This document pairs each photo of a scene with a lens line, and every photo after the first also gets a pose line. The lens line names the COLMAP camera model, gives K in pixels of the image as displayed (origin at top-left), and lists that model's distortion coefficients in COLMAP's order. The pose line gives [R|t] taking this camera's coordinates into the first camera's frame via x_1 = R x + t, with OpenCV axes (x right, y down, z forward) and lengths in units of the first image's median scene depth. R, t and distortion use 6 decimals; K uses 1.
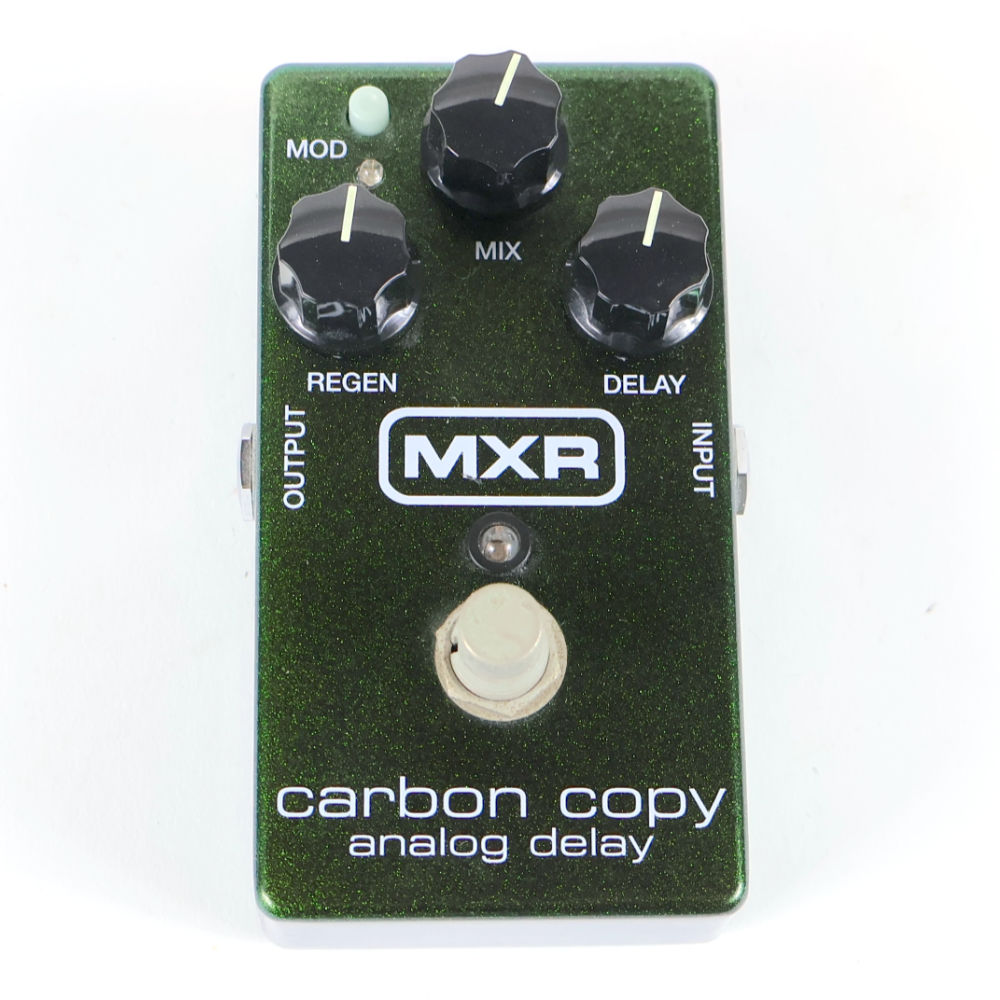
lens RADIAL K [[2692.2, 0, 500.4], [0, 2692.2, 502.0], [0, 0, 1]] dist [-0.027842, 0.000000]
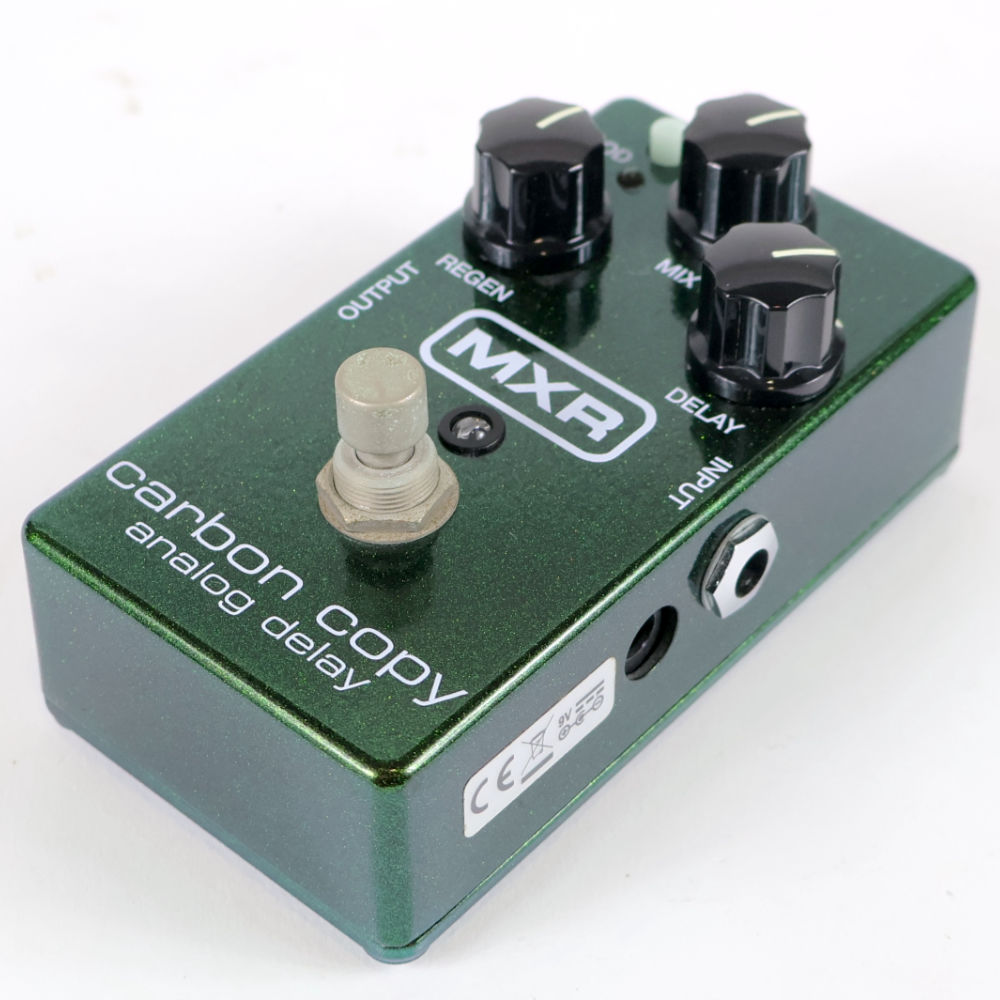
lens RADIAL K [[2692.2, 0, 503.6], [0, 2692.2, 498.7], [0, 0, 1]] dist [-0.027842, 0.000000]
pose [[0.742847, 0.447577, -0.497849, 0.489747], [-0.638832, 0.696282, -0.327238, 0.334402], [0.200179, 0.561129, 0.803158, 0.250722]]
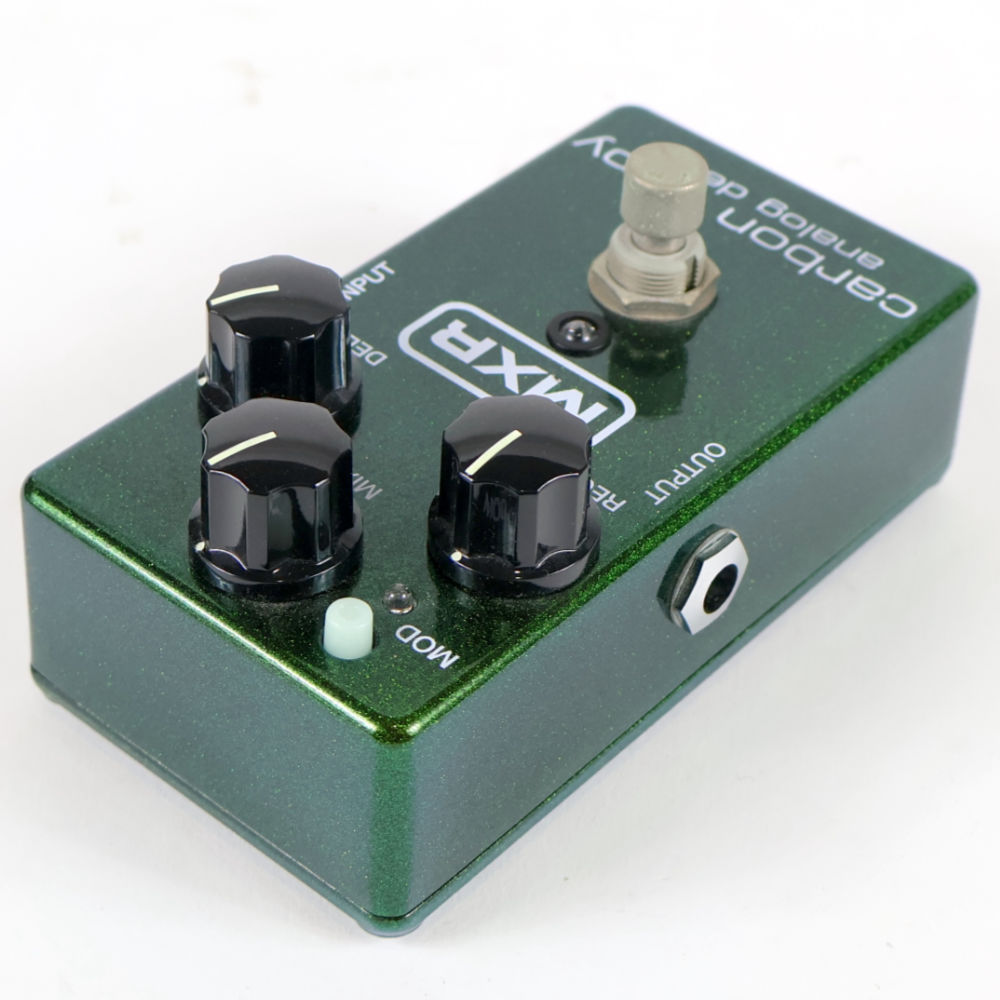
lens RADIAL K [[2692.2, 0, 502.5], [0, 2692.2, 500.4], [0, 0, 1]] dist [-0.027842, 0.000000]
pose [[-0.741181, -0.492090, 0.456615, -0.455841], [0.626426, -0.262466, 0.733963, -0.735087], [-0.241330, 0.830035, 0.502793, 0.560341]]
